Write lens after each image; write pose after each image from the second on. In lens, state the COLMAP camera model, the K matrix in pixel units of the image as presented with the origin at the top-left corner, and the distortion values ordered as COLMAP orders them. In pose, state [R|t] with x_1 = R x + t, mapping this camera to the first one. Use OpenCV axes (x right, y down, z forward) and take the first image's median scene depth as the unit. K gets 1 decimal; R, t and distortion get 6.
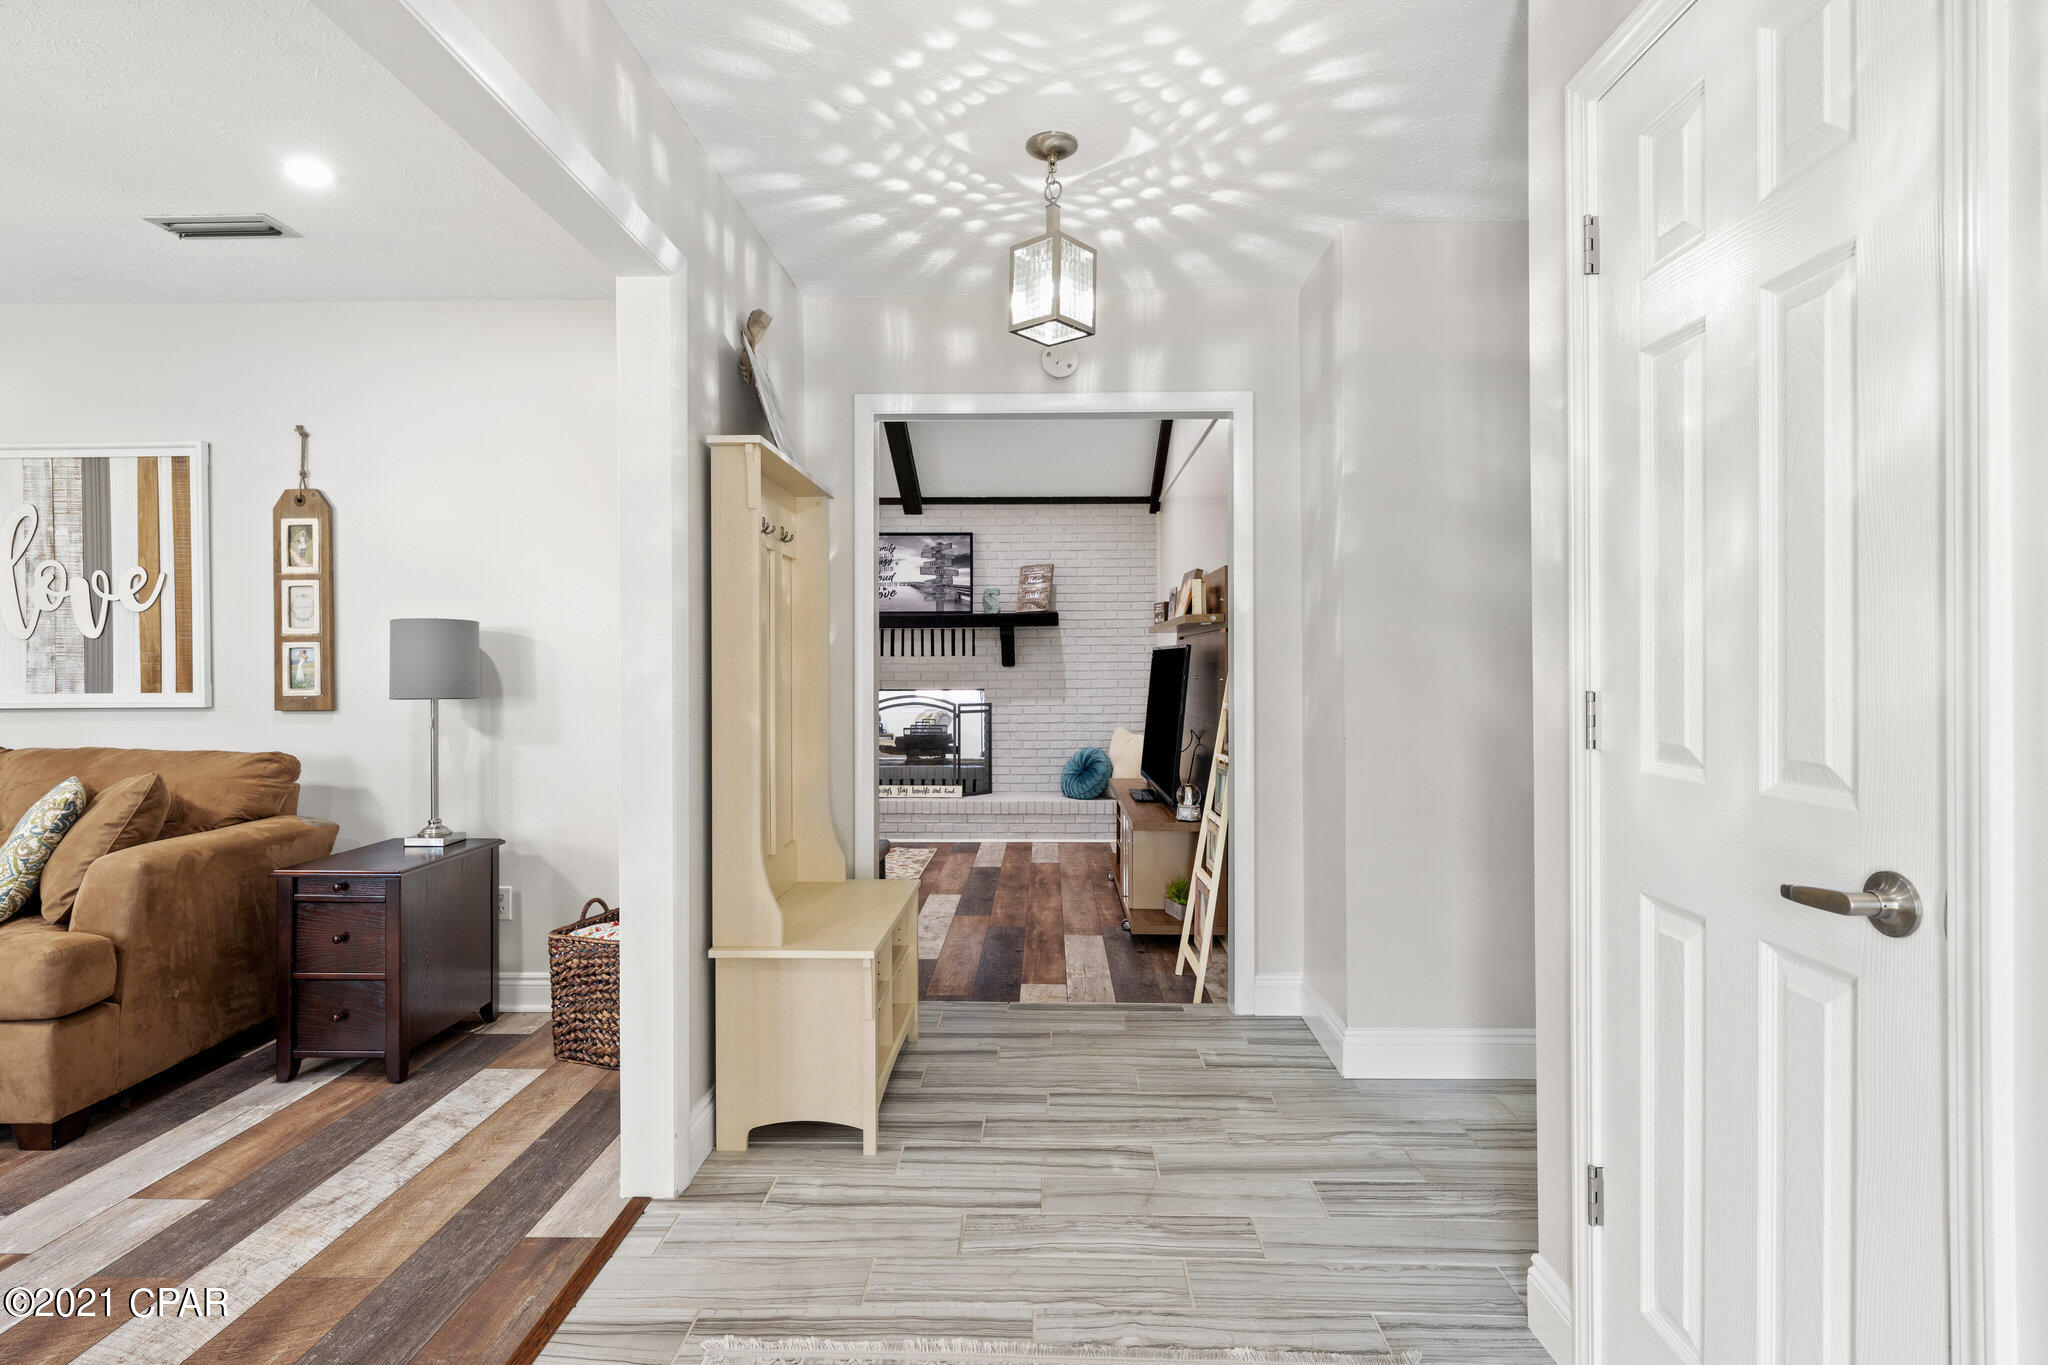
lens RADIAL K [[993.0, 0, 1024.4], [0, 993.0, 666.8], [0, 0, 1]] dist [-0.003627, 0.001040]
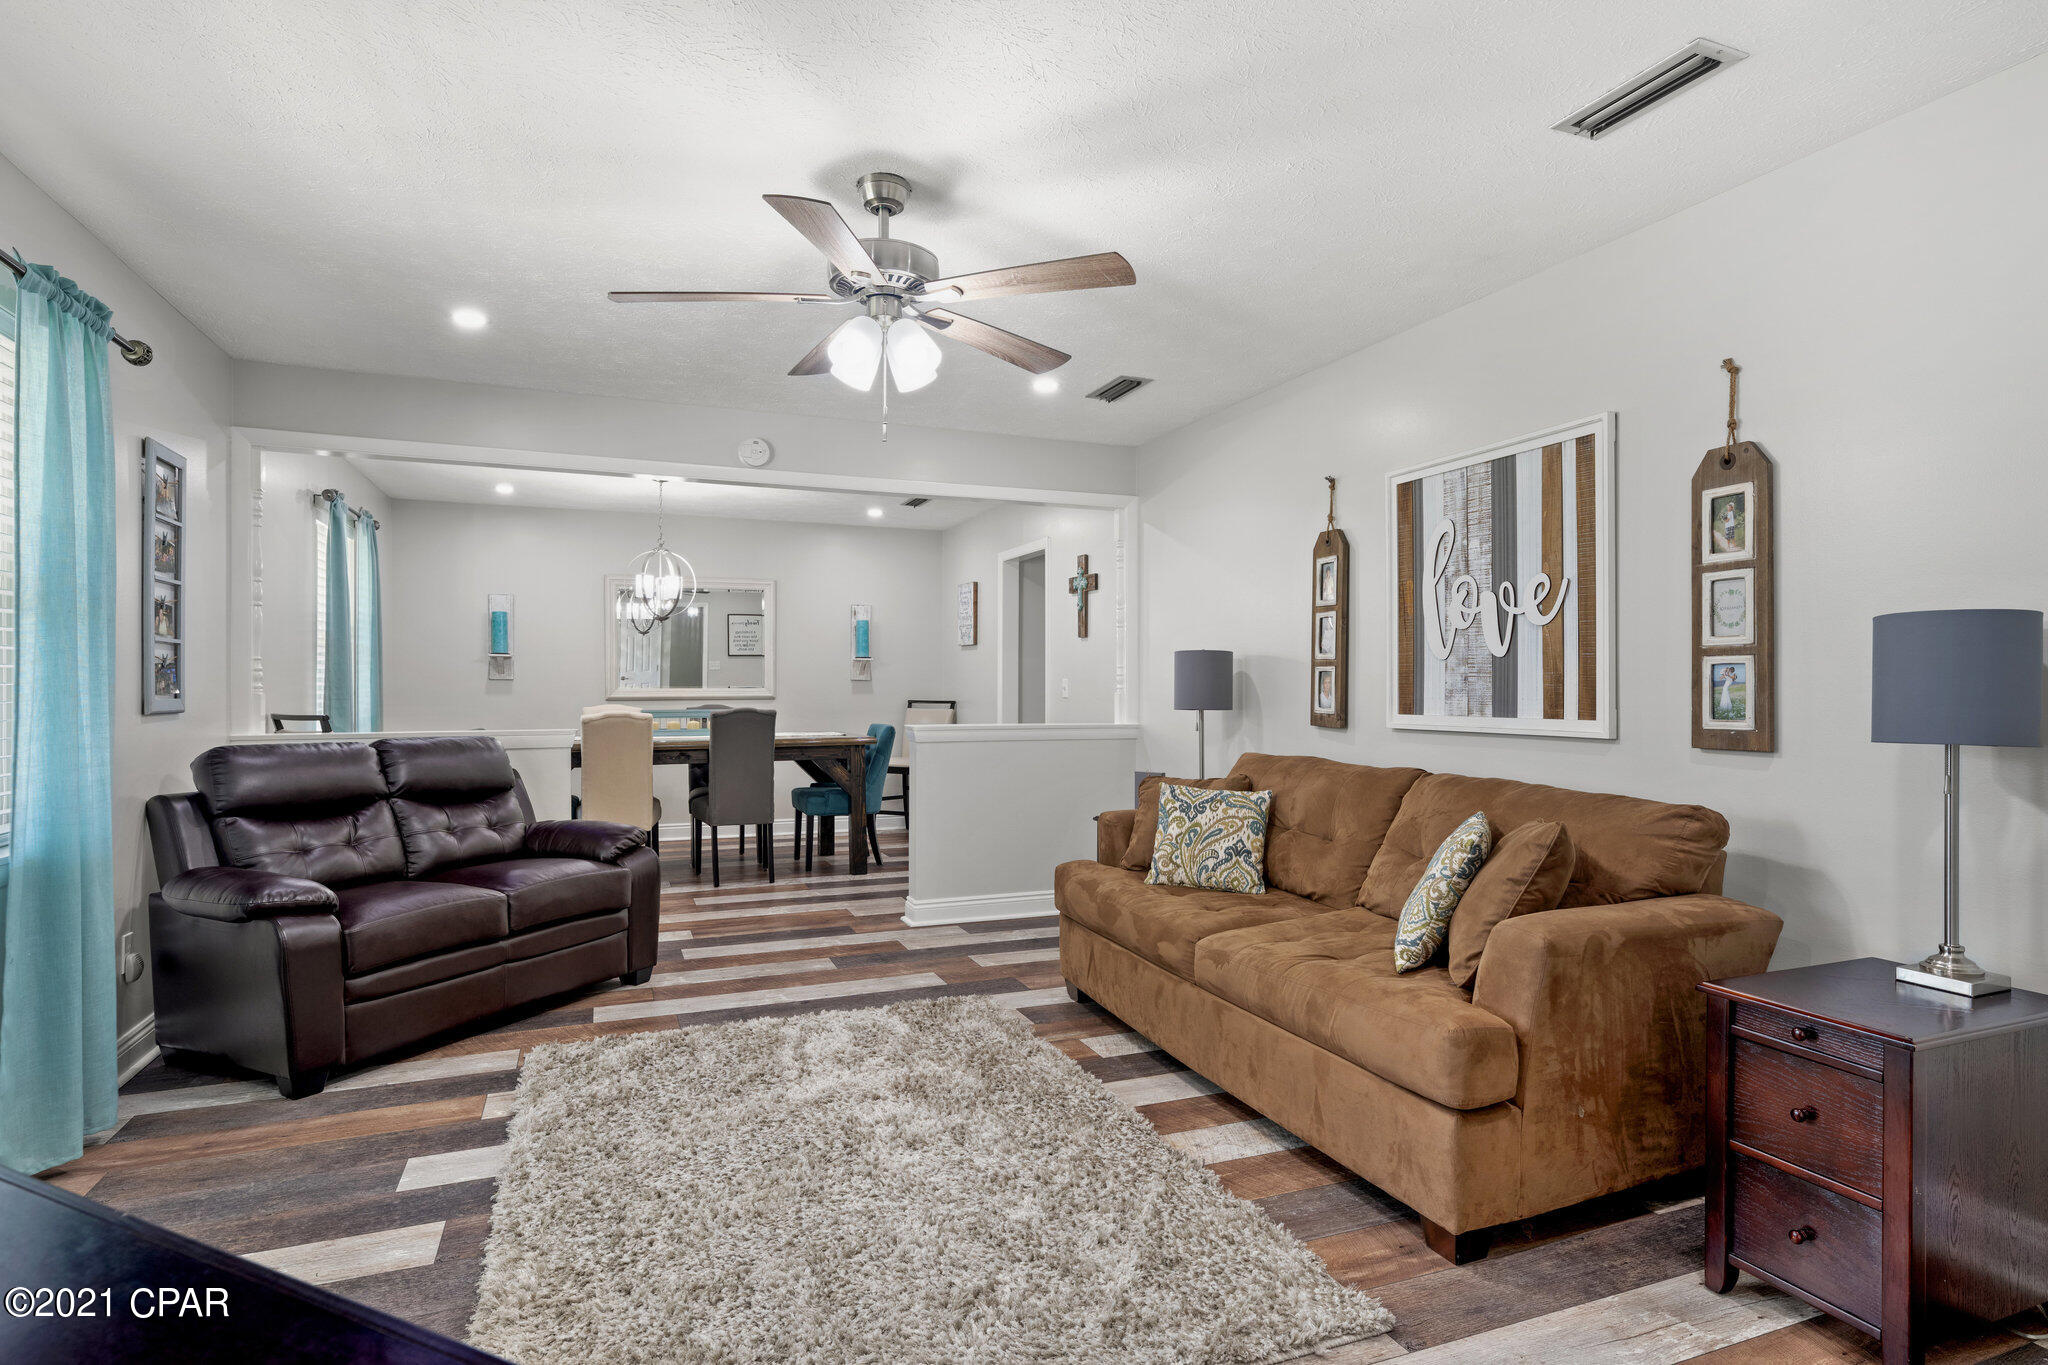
lens RADIAL K [[1111.9, 0, 1020.6], [0, 1111.9, 681.7], [0, 0, 1]] dist [0.009712, 0.002300]
pose [[0.395074, -0.000028, -0.918649, -0.198149], [-0.007683, 0.999965, -0.003334, 0.000776], [0.918617, 0.008375, 0.395060, 0.217755]]
